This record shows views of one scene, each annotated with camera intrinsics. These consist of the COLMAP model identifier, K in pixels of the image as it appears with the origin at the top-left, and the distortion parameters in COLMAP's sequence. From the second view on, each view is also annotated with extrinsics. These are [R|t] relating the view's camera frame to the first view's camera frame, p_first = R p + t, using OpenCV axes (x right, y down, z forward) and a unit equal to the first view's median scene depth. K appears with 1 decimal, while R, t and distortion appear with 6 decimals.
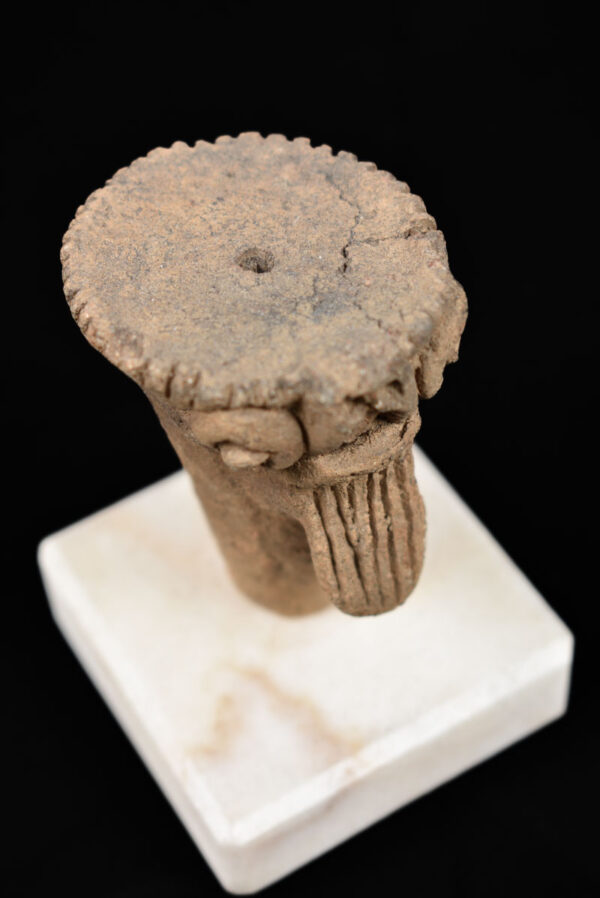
lens RADIAL K [[1745.1, 0, 300.0], [0, 1745.1, 449.0], [0, 0, 1]] dist [-0.031390, -0.024341]
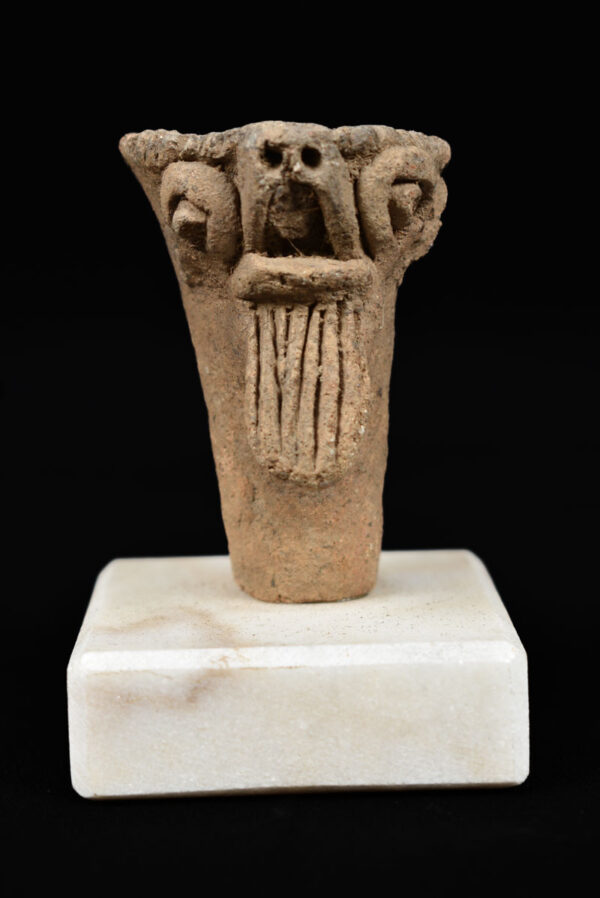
lens RADIAL K [[2055.2, 0, 300.0], [0, 2055.2, 449.0], [0, 0, 1]] dist [-0.007597, -0.158787]
pose [[0.865671, 0.101333, -0.490250, 0.646355], [-0.400127, 0.728580, -0.555940, 0.762019], [0.300852, 0.677424, 0.671257, 0.213186]]
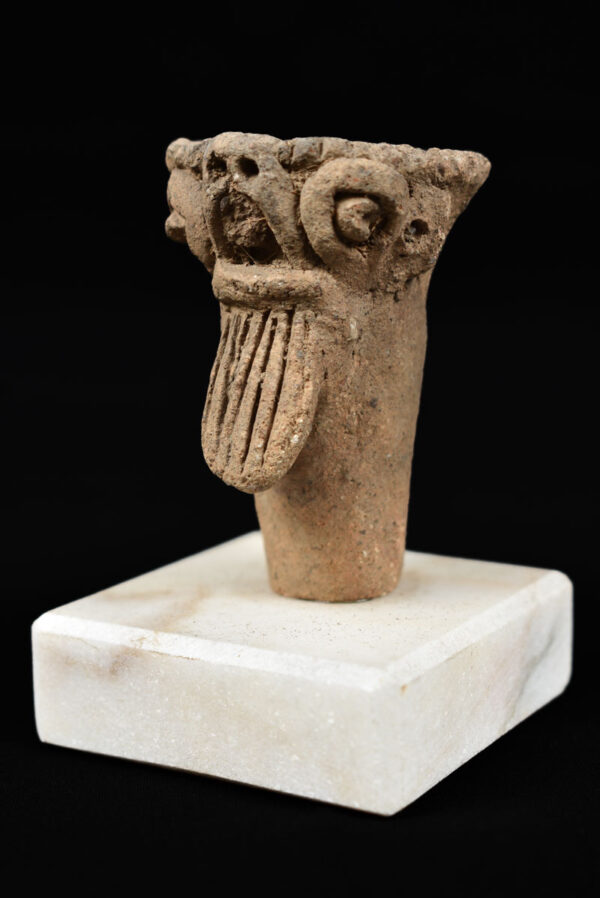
lens RADIAL K [[1745.1, 0, 300.0], [0, 1745.1, 449.0], [0, 0, 1]] dist [-0.031390, -0.024341]
pose [[0.459588, 0.194849, -0.866495, 0.993034], [-0.697730, 0.682855, -0.216522, 0.286506], [0.549501, 0.704090, 0.449783, 0.572212]]
